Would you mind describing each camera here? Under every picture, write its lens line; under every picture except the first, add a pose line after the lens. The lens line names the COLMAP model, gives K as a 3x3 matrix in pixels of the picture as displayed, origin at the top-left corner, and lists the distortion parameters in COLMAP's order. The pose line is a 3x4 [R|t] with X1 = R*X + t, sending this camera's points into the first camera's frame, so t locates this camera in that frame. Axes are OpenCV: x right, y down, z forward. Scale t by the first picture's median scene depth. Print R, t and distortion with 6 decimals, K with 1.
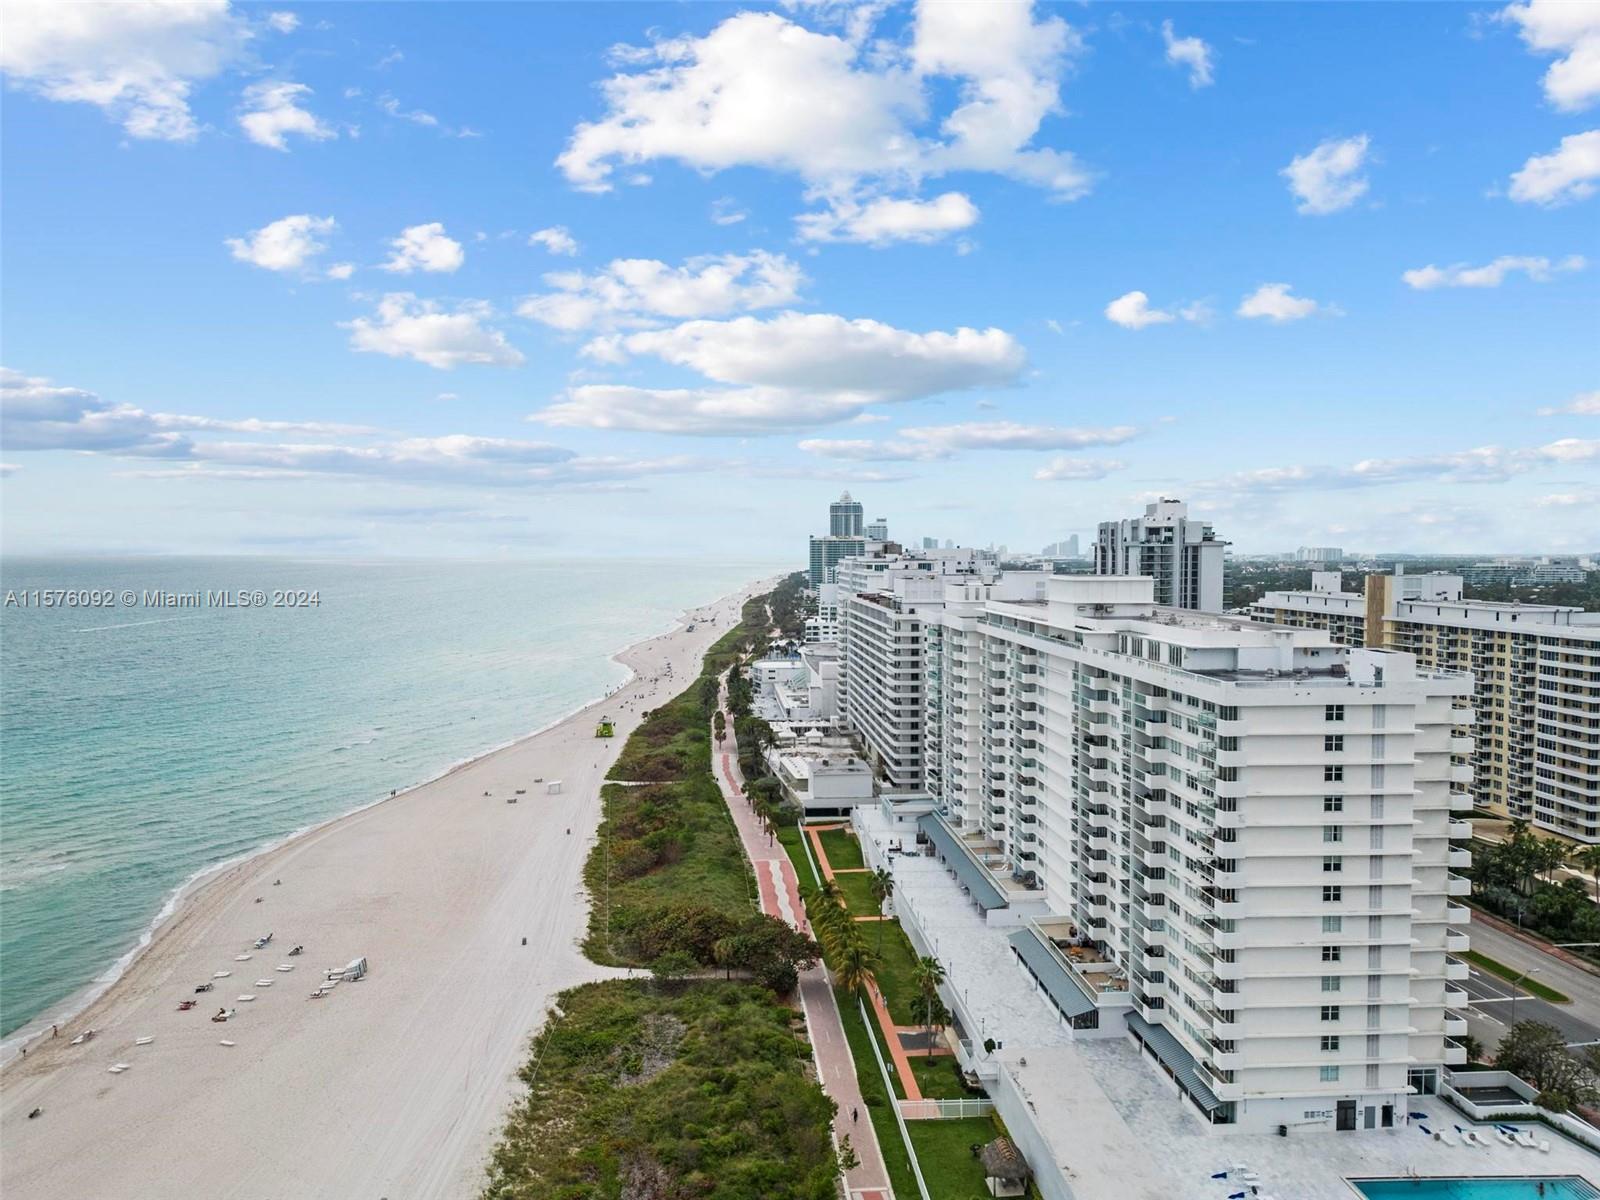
lens RADIAL K [[1119.3, 0, 805.4], [0, 1119.3, 608.3], [0, 0, 1]] dist [0.054137, -0.029349]
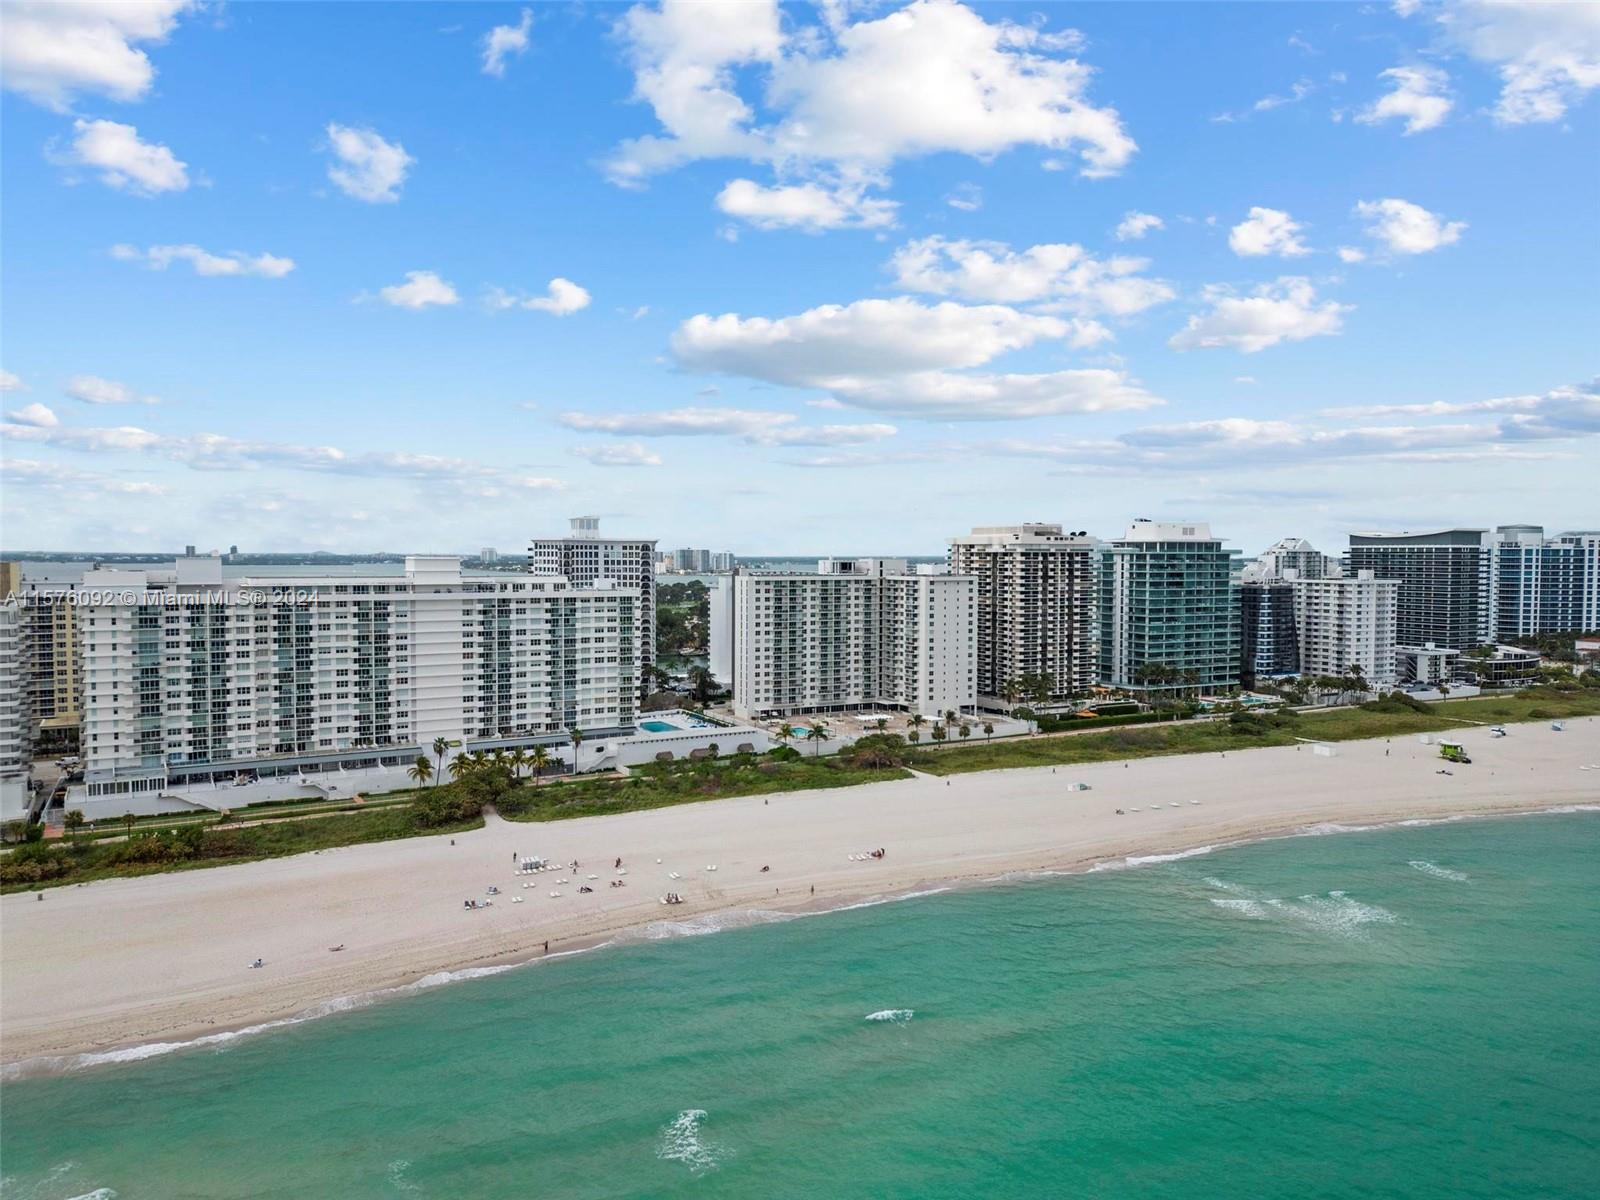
lens RADIAL K [[1116.8, 0, 803.5], [0, 1116.8, 607.9], [0, 0, 1]] dist [0.091275, -0.113883]
pose [[-0.432172, -0.044069, 0.900714, -1.799642], [0.042577, 0.996694, 0.069194, -0.050837], [-0.900785, 0.068254, -0.428867, 1.336845]]
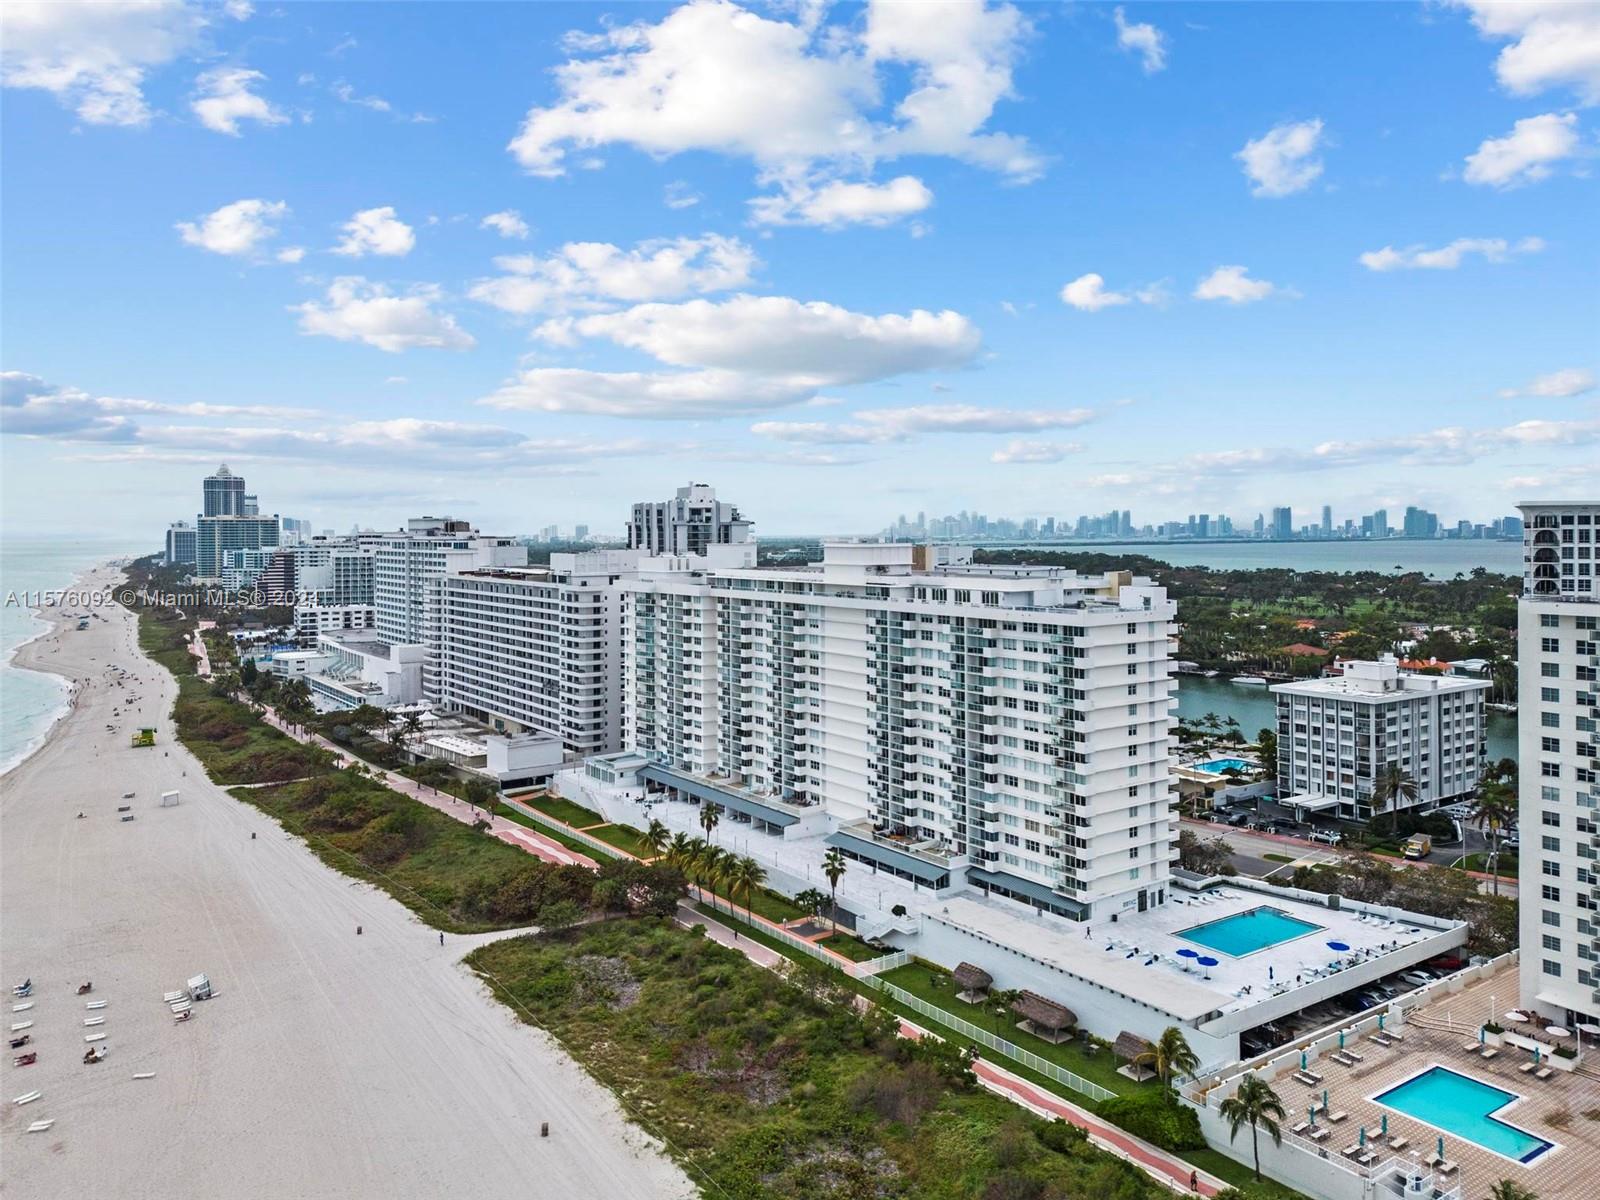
lens RADIAL K [[1136.0, 0, 798.8], [0, 1136.0, 542.0], [0, 0, 1]] dist [0.074857, -0.066001]
pose [[0.858249, -0.009314, 0.513149, -0.487960], [0.031867, 0.998873, -0.035168, 0.012730], [-0.512243, 0.046535, 0.857579, -0.054683]]
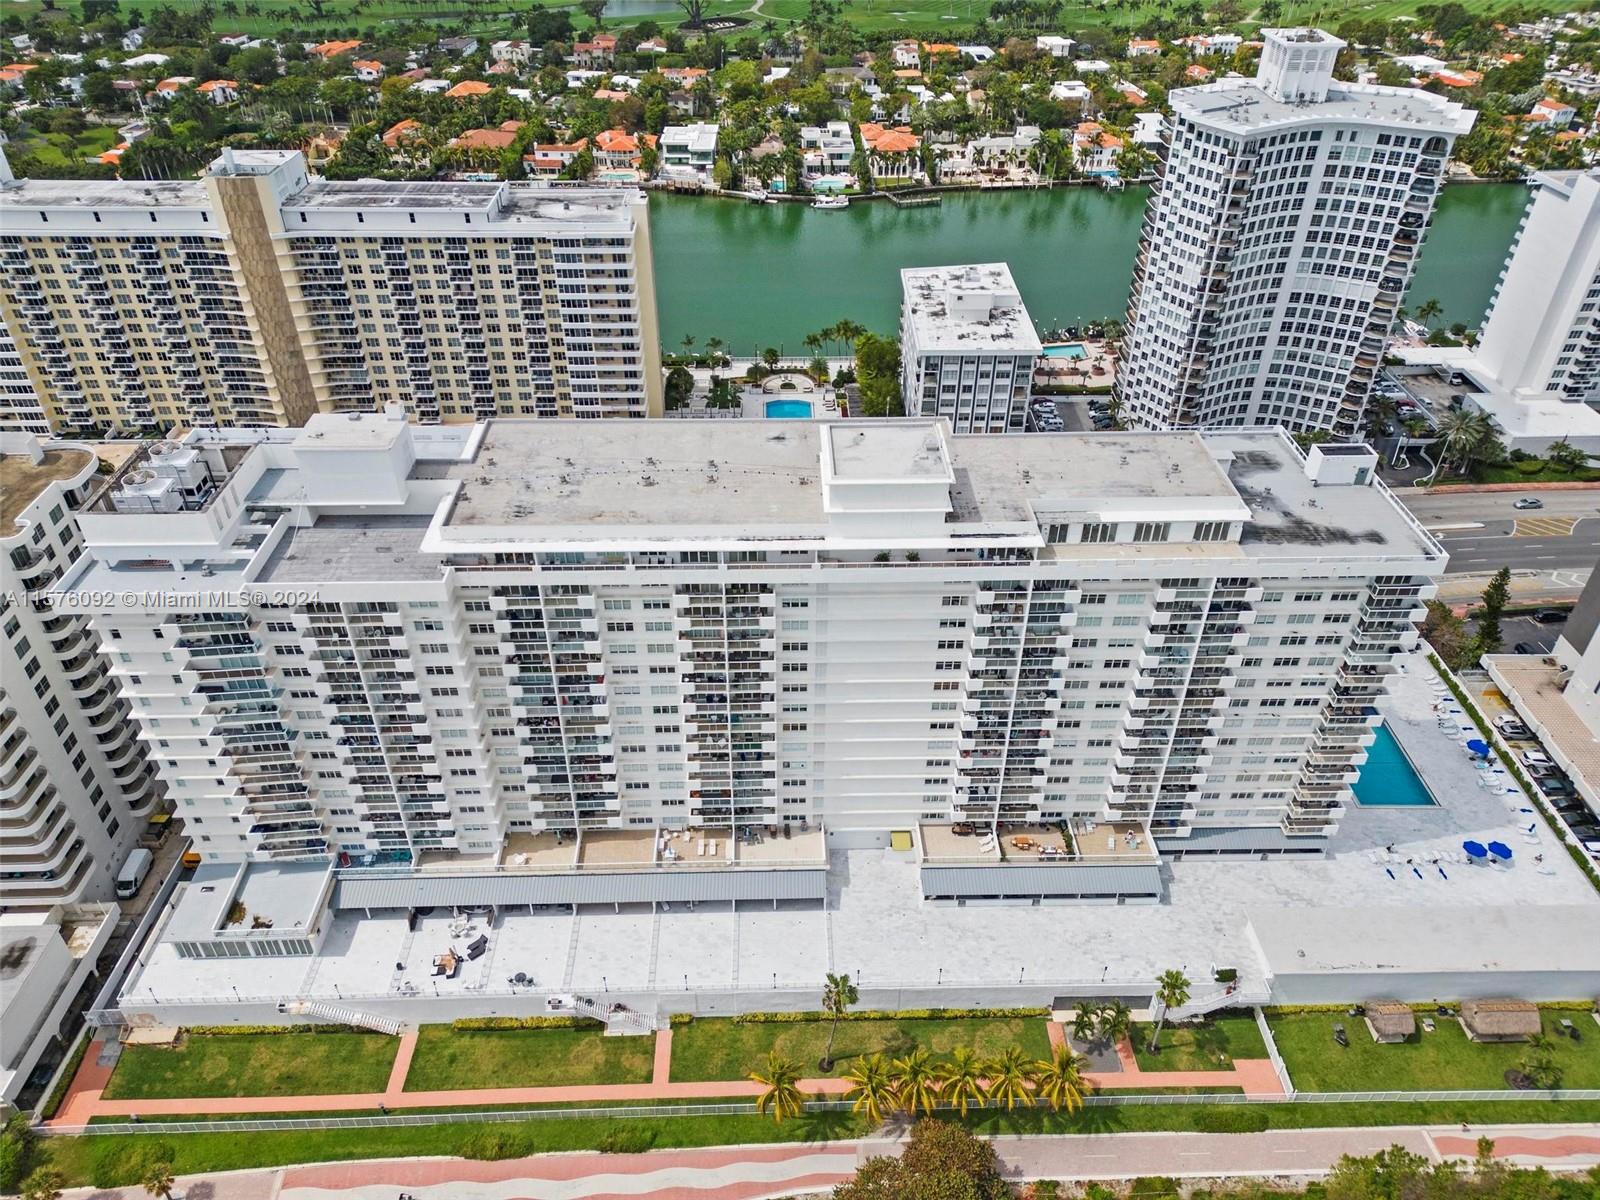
lens RADIAL K [[1115.7, 0, 796.9], [0, 1115.7, 599.6], [0, 0, 1]] dist [0.069099, -0.061781]
pose [[0.061090, -0.583203, 0.810026, -0.381212], [0.048328, 0.812318, 0.581208, -0.382165], [-0.996962, 0.003640, 0.077809, 1.068297]]
